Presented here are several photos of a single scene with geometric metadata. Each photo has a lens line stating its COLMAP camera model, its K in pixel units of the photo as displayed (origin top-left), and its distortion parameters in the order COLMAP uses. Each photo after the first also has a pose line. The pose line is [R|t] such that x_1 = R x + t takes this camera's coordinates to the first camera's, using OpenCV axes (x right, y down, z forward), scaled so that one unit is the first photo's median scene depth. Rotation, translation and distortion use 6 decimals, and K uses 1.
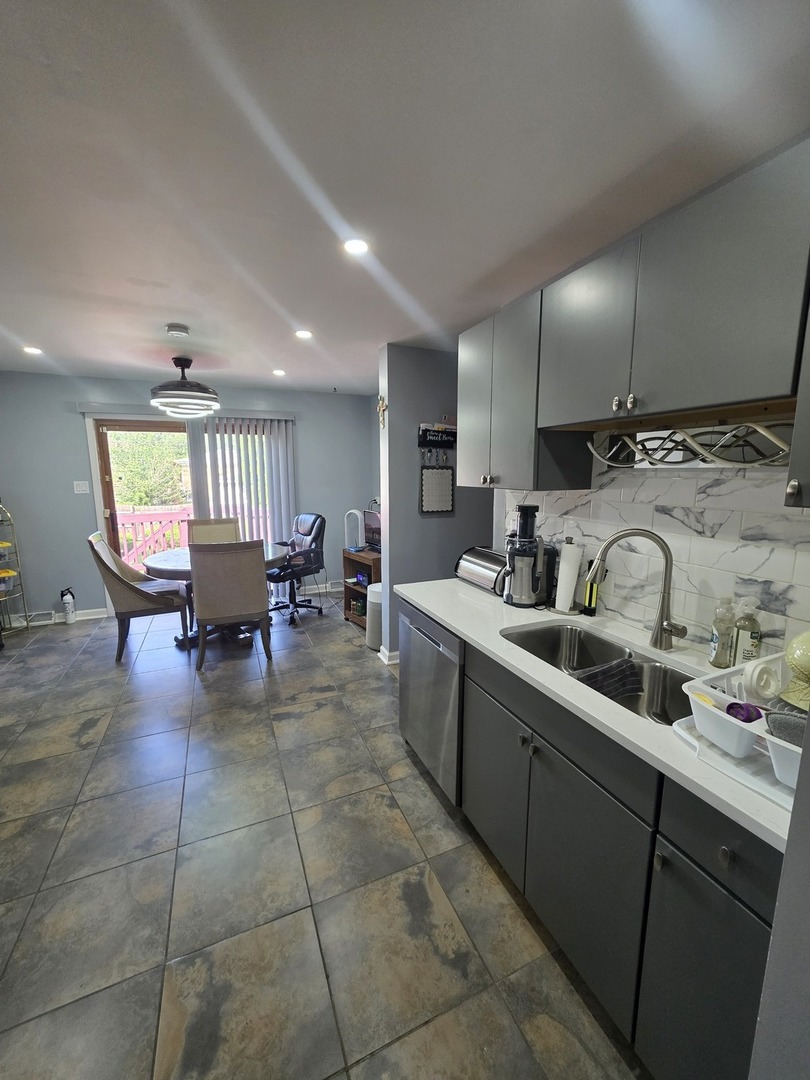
lens RADIAL K [[433.8, 0, 405.0], [0, 433.8, 540.0], [0, 0, 1]] dist [0.000615, 0.000326]
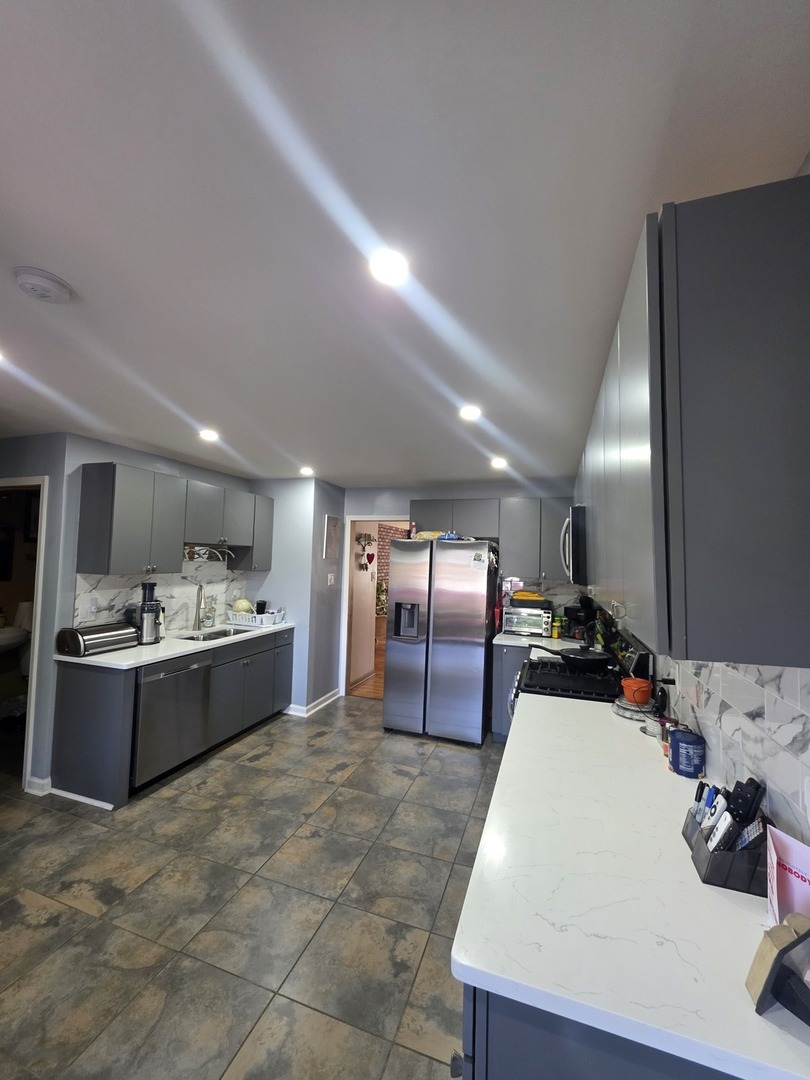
lens RADIAL K [[433.8, 0, 405.0], [0, 433.8, 540.0], [0, 0, 1]] dist [0.000615, 0.000326]
pose [[-0.740289, 0.009942, 0.672216, -1.708232], [0.081197, 0.993893, 0.074720, -0.313028], [-0.667368, 0.109896, -0.736575, 1.683955]]
